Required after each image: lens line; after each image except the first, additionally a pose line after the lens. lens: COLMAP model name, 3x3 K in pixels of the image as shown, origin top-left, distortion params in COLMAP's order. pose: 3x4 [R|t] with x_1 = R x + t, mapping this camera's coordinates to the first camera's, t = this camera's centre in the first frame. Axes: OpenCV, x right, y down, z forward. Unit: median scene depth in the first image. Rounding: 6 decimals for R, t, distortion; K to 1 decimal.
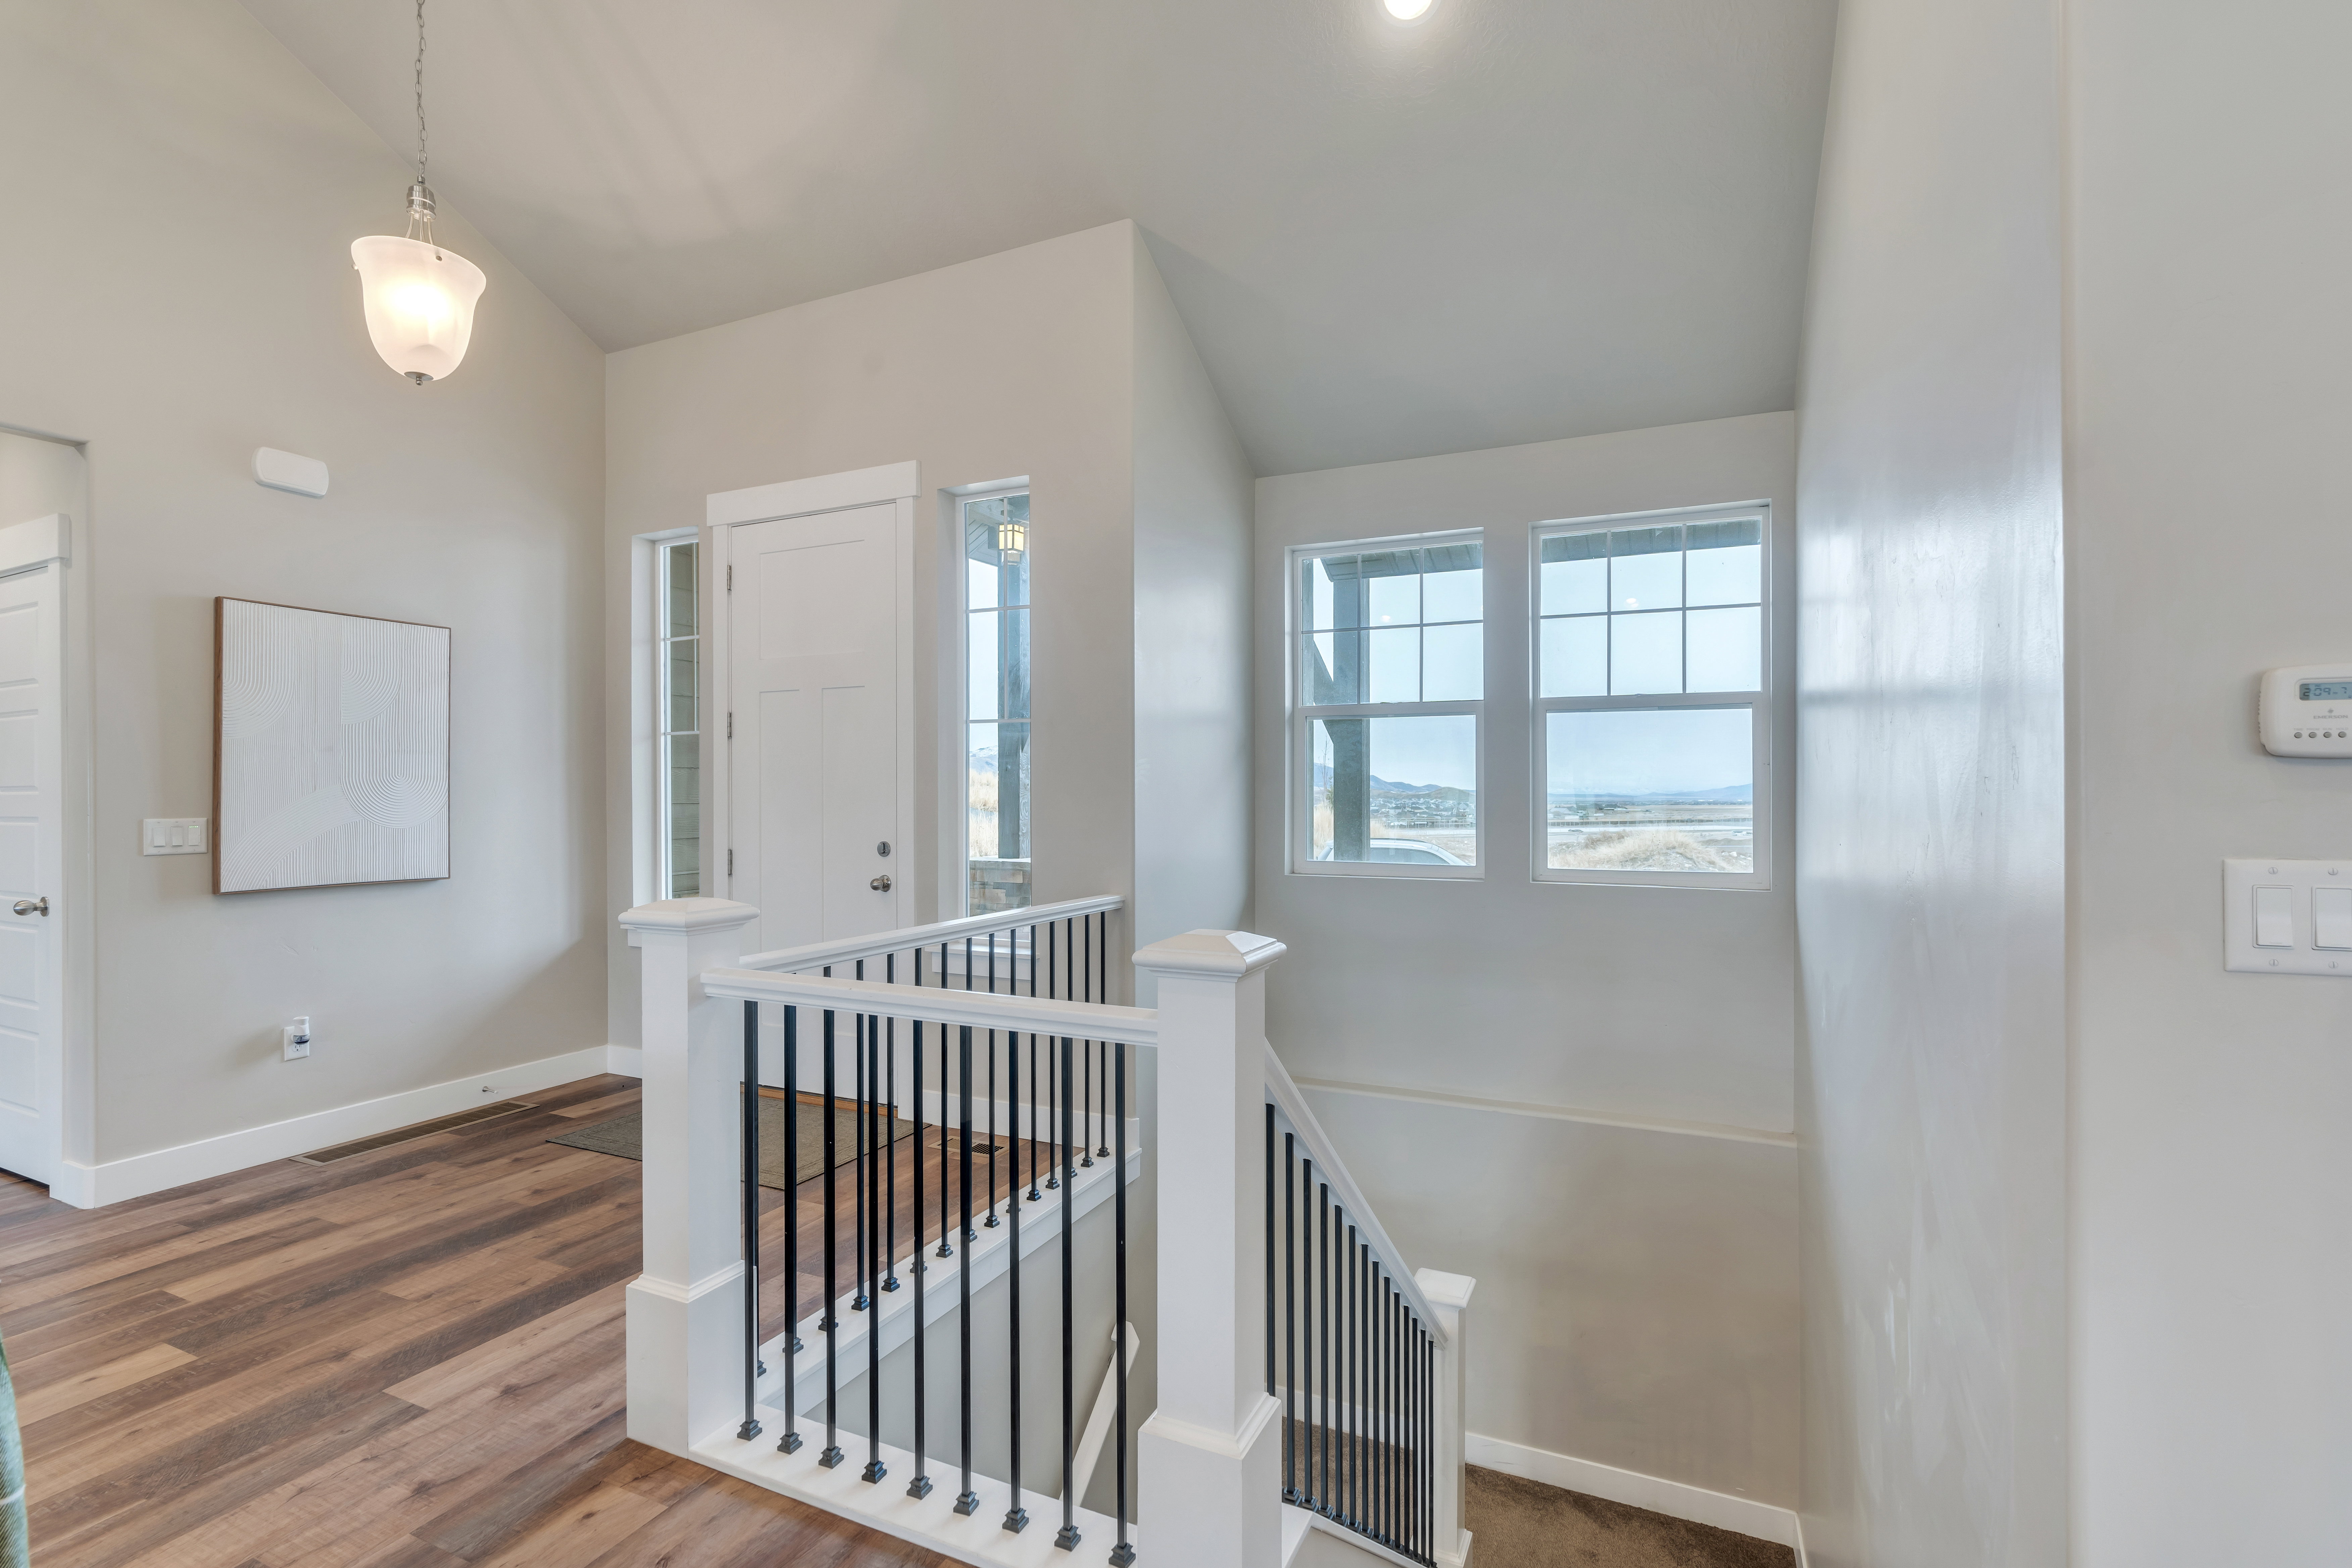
lens RADIAL K [[1061.5, 0, 1197.7], [0, 1061.5, 788.3], [0, 0, 1]] dist [-0.012329, 0.005465]
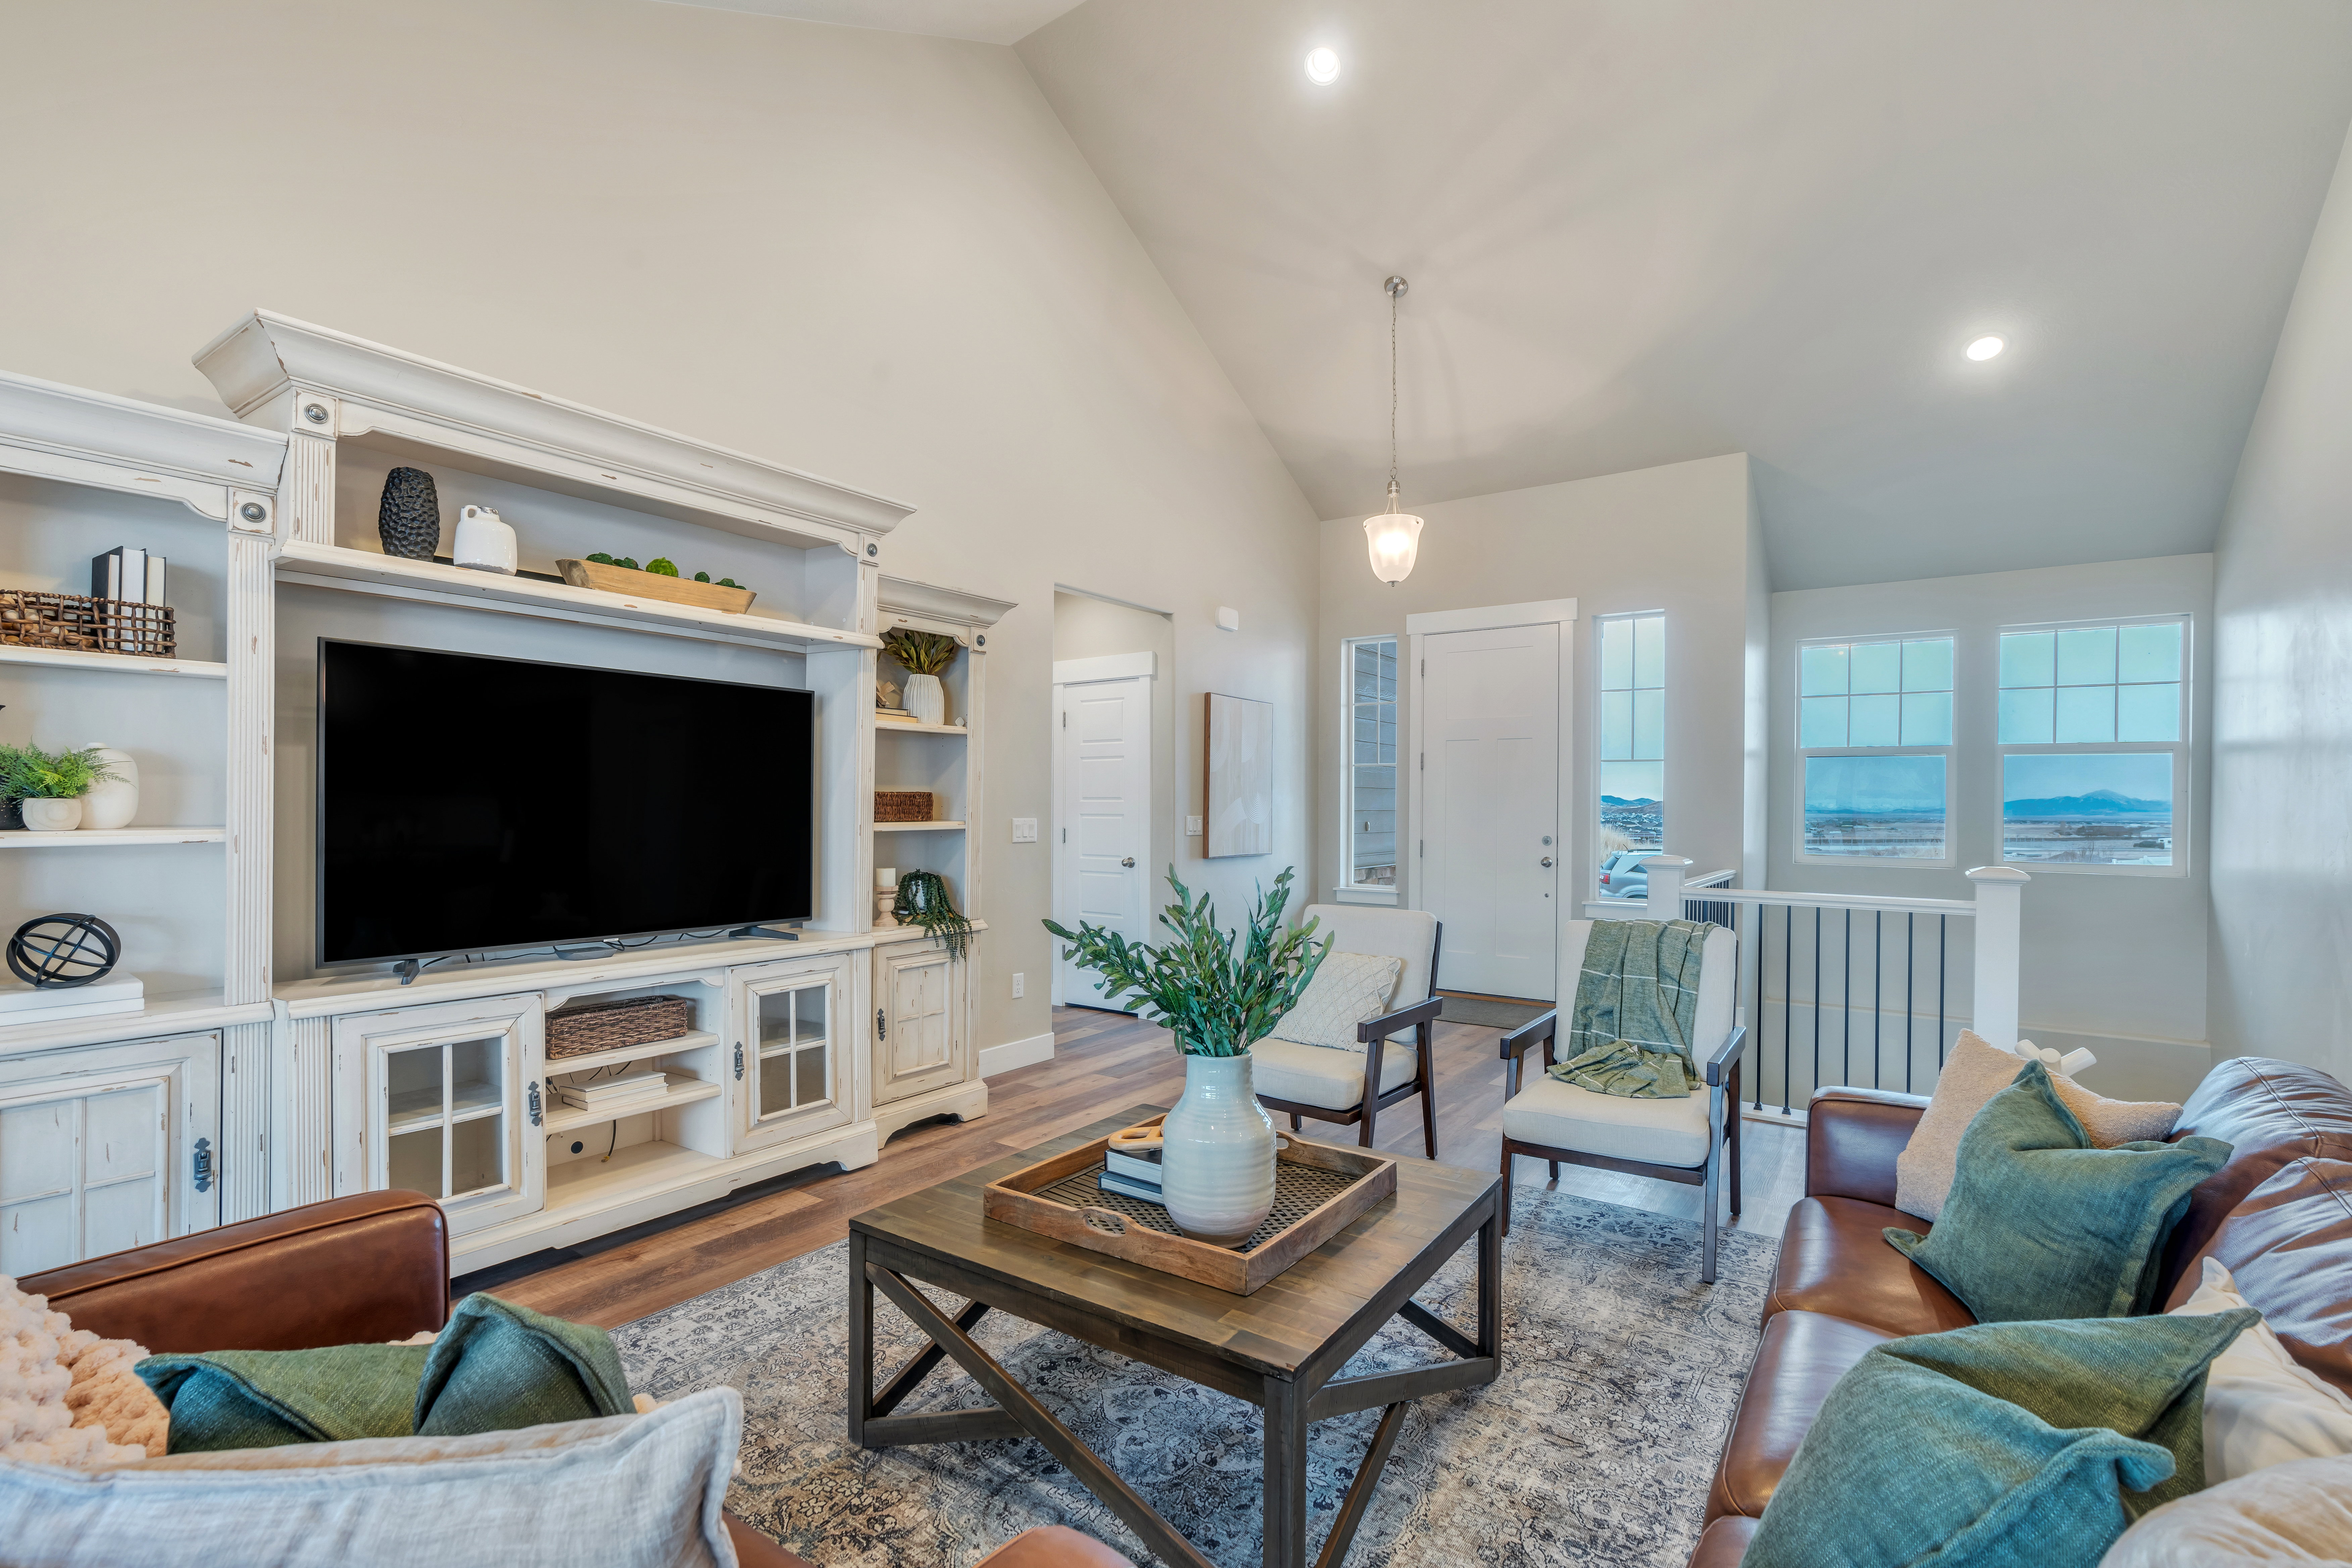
lens RADIAL K [[1061.5, 0, 1169.1], [0, 1061.5, 800.9], [0, 0, 1]] dist [-0.012329, 0.005465]
pose [[0.983096, 0.009367, -0.182849, -0.618604], [-0.009166, 0.999956, 0.001943, -0.001008], [0.182859, -0.000234, 0.983139, -0.735764]]
